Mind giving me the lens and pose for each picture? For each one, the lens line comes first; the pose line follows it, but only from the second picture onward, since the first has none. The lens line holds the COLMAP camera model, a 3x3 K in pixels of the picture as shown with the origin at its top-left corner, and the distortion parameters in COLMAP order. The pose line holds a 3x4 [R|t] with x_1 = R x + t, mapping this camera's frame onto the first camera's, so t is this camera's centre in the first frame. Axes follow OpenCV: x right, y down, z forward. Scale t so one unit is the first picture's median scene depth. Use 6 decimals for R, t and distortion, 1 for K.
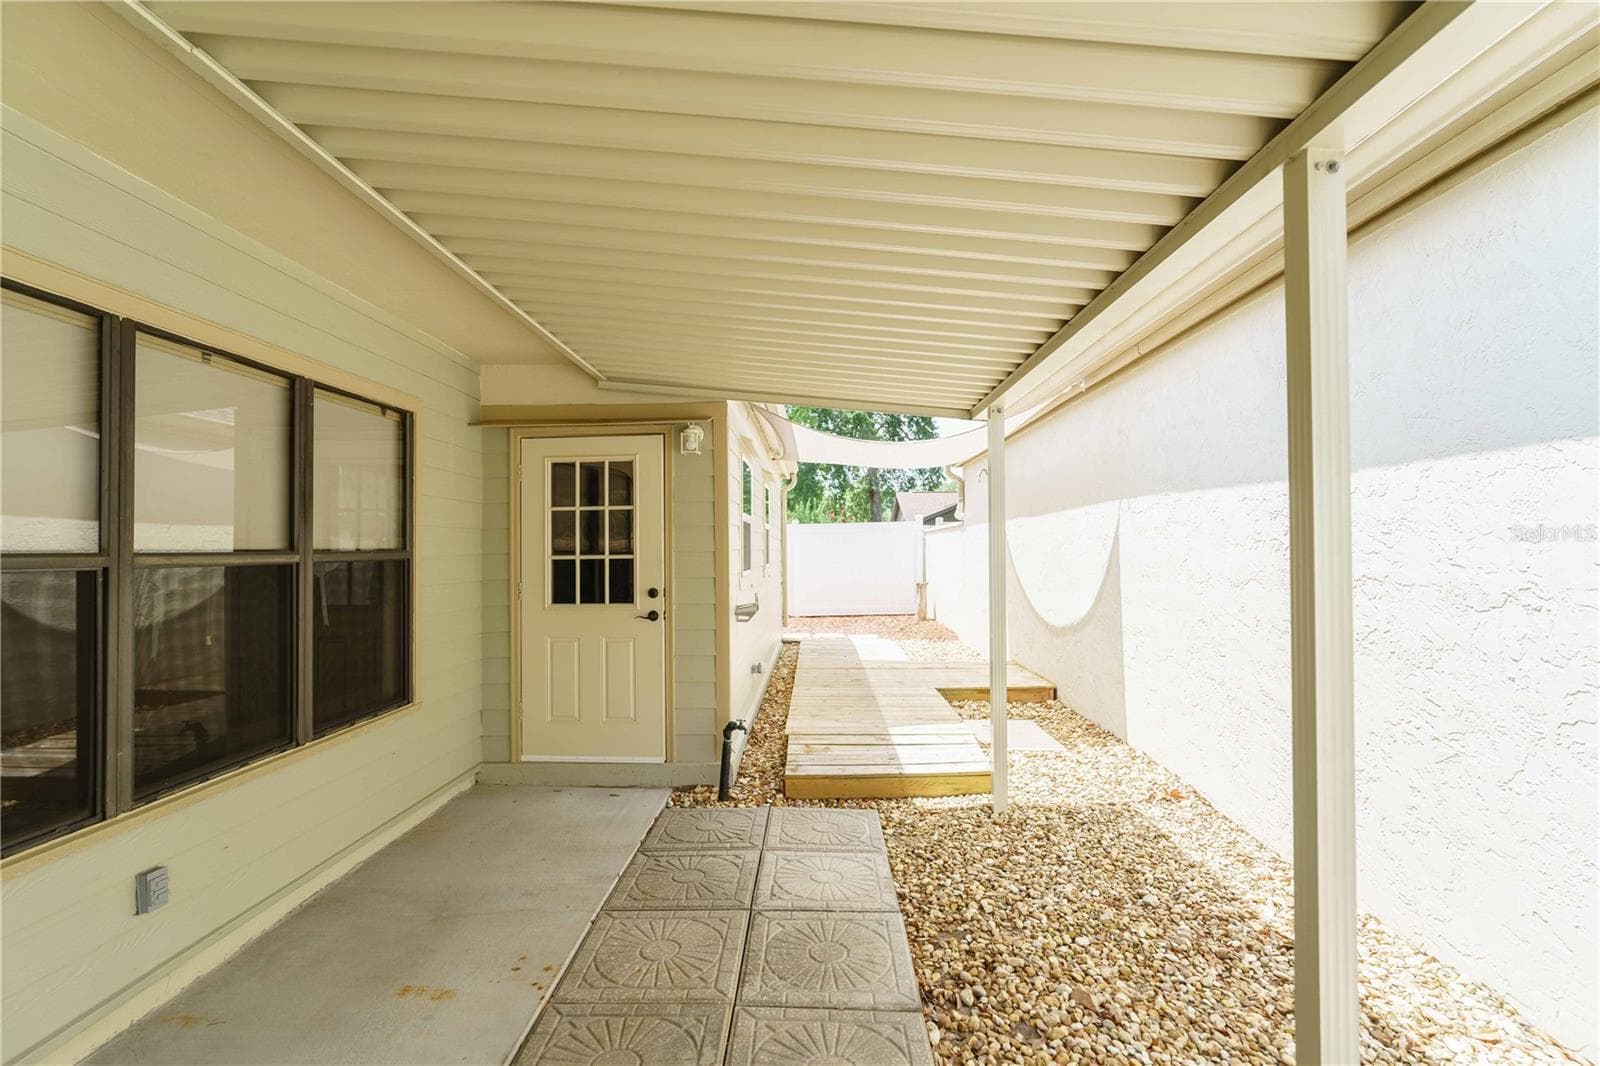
lens RADIAL K [[739.1, 0, 798.8], [0, 739.1, 538.7], [0, 0, 1]] dist [-0.010186, -0.000098]
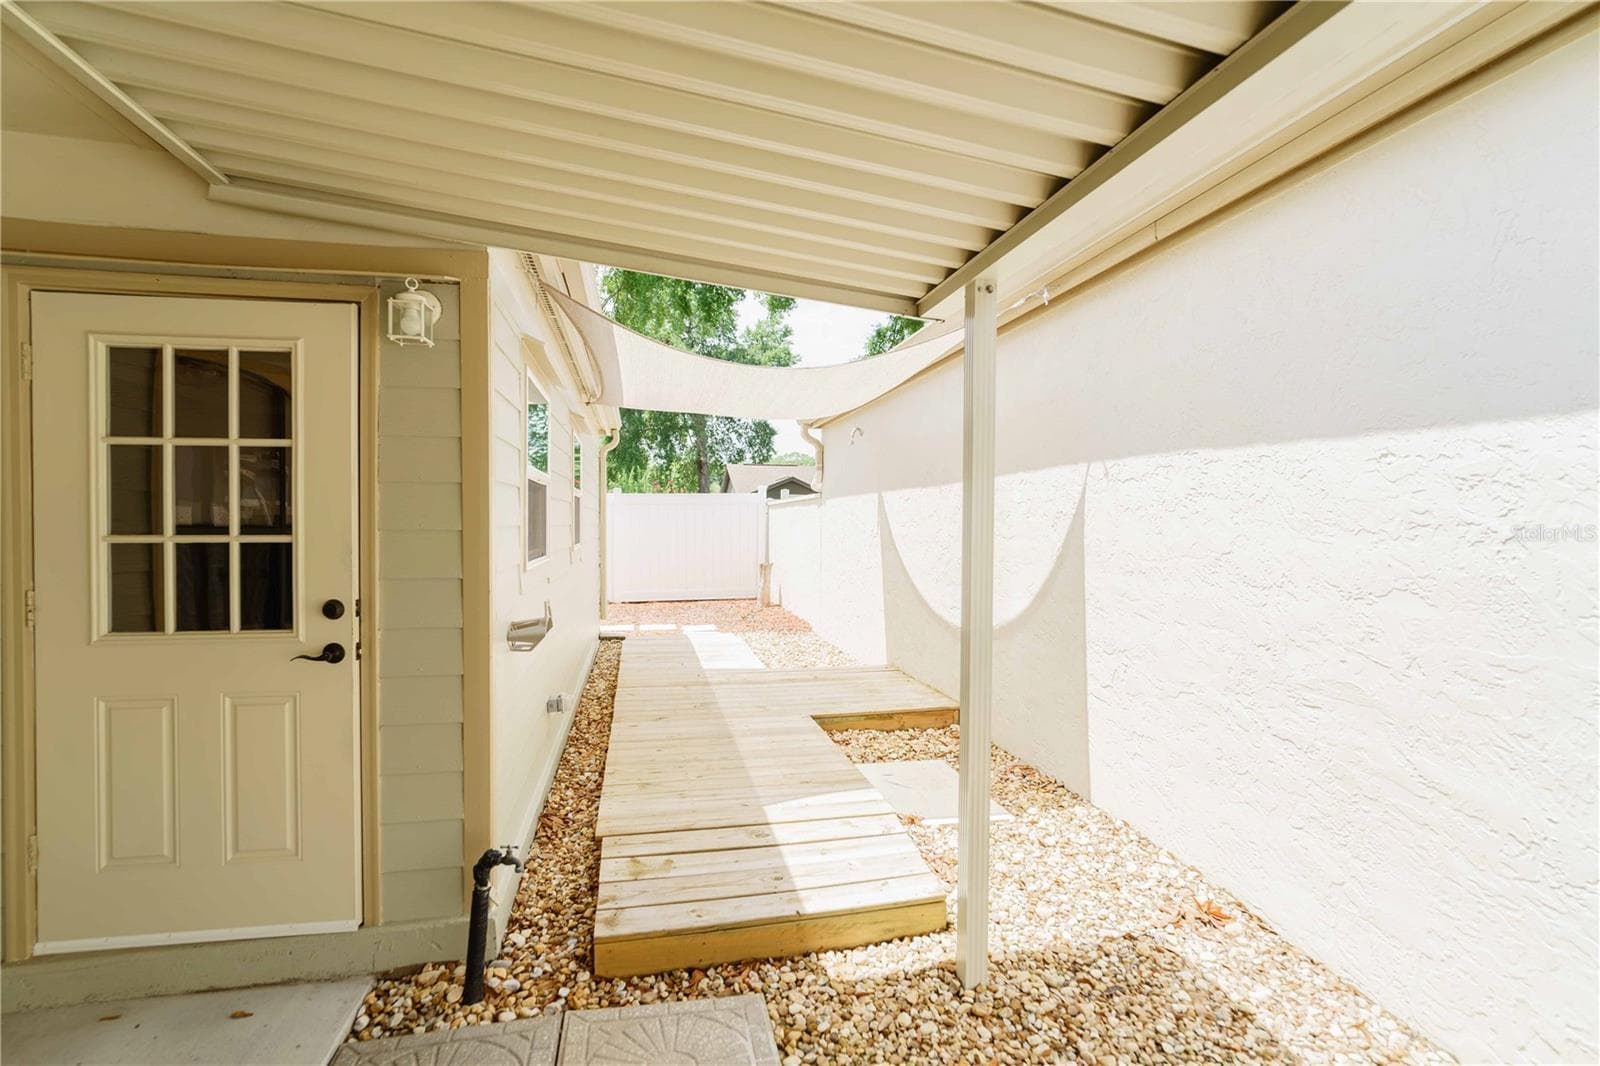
lens RADIAL K [[739.1, 0, 800.7], [0, 739.1, 537.8], [0, 0, 1]] dist [-0.010186, -0.000098]
pose [[0.971534, 0.008168, 0.236761, -0.001096], [-0.016358, 0.999333, 0.032649, 0.001101], [-0.236336, -0.035593, 0.971019, 0.418197]]
